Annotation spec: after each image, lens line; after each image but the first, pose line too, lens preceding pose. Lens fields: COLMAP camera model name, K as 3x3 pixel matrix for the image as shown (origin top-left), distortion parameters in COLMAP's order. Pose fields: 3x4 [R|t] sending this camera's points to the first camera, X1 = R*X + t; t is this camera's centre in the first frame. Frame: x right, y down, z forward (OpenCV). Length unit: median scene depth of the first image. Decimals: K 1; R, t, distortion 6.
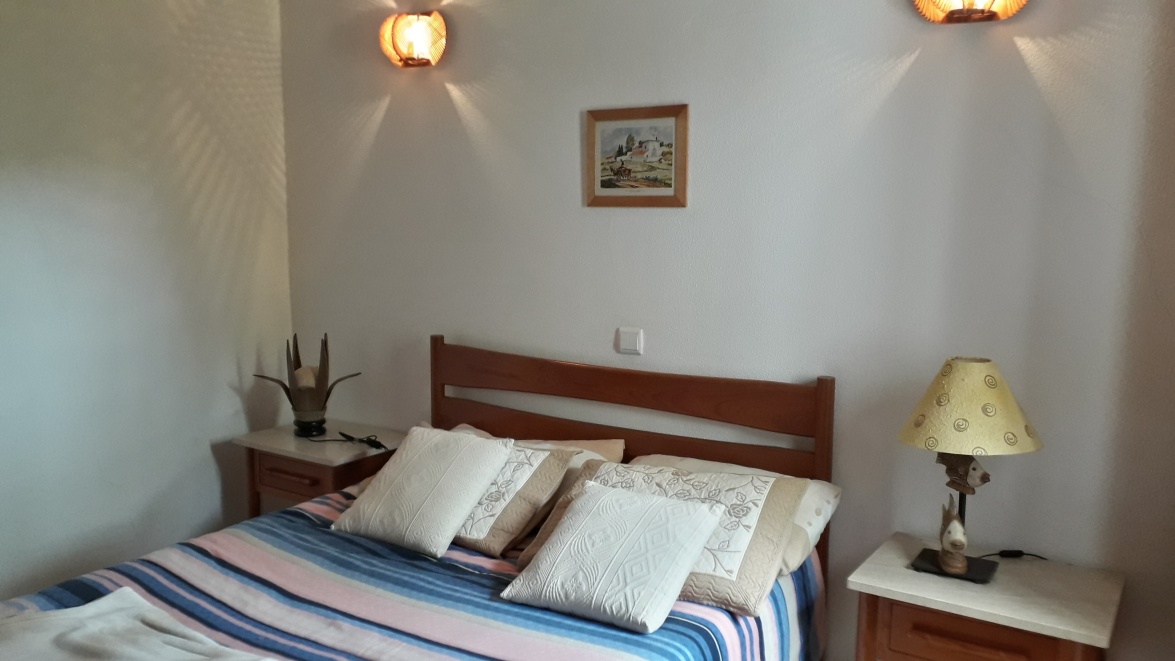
lens RADIAL K [[931.0, 0, 587.5], [0, 931.0, 330.5], [0, 0, 1]] dist [0.148589, -0.387914]
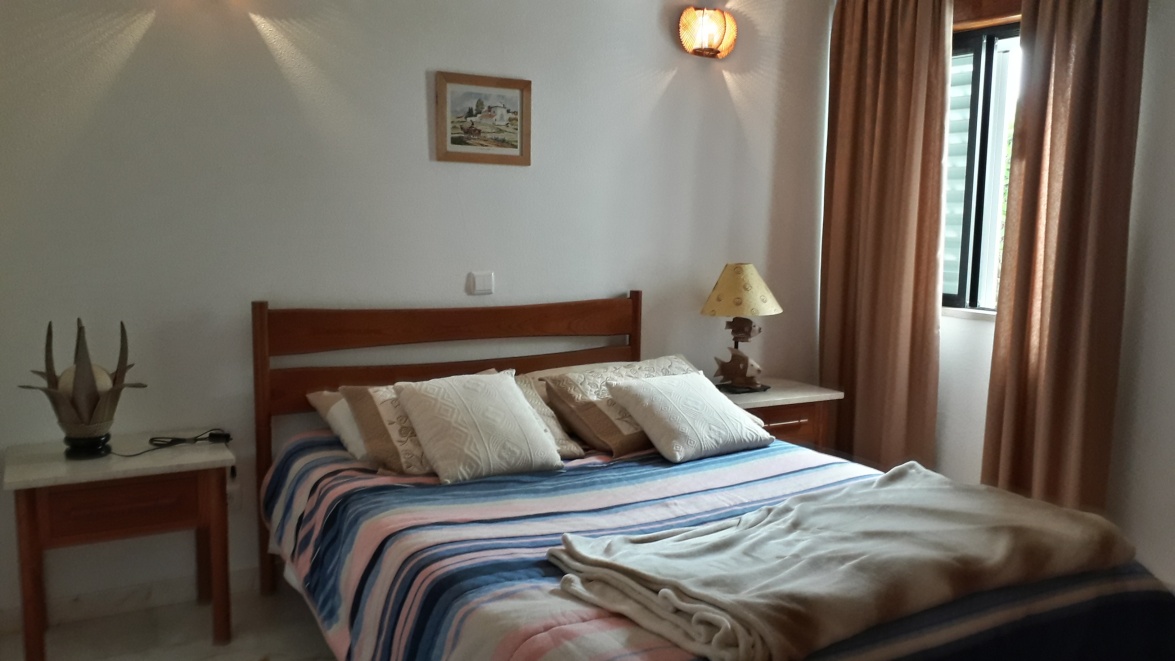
lens RADIAL K [[949.7, 0, 587.5], [0, 949.7, 330.5], [0, 0, 1]] dist [0.070451, -0.143482]
pose [[0.449667, -0.119326, 0.885190, -0.965619], [0.090135, 0.992039, 0.087941, -0.020163], [-0.888637, 0.040243, 0.456842, 0.366944]]
